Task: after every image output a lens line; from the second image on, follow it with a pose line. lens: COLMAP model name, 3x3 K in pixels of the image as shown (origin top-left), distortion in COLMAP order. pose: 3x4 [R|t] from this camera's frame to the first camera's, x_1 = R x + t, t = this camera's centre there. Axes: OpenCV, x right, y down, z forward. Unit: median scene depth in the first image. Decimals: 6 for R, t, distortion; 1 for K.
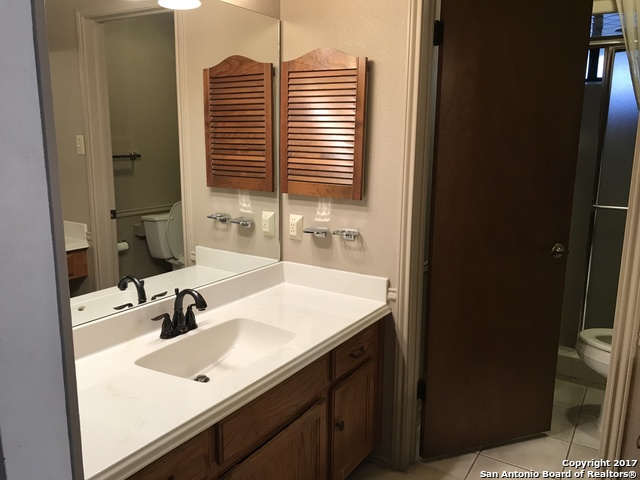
lens RADIAL K [[522.2, 0, 317.3], [0, 522.2, 239.0], [0, 0, 1]] dist [0.008668, -0.011615]
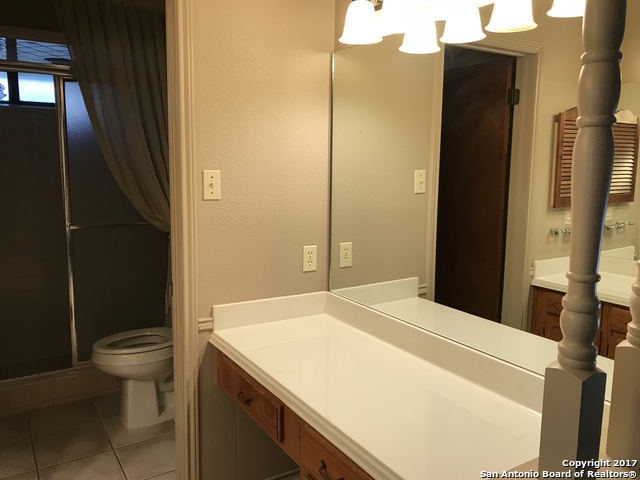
lens RADIAL K [[522.2, 0, 319.8], [0, 522.2, 238.1], [0, 0, 1]] dist [0.008668, -0.011615]
pose [[0.427542, -0.145812, 0.892159, -1.511251], [0.183983, 0.980285, 0.072046, -0.215907], [-0.885075, 0.133339, 0.445940, 0.942460]]
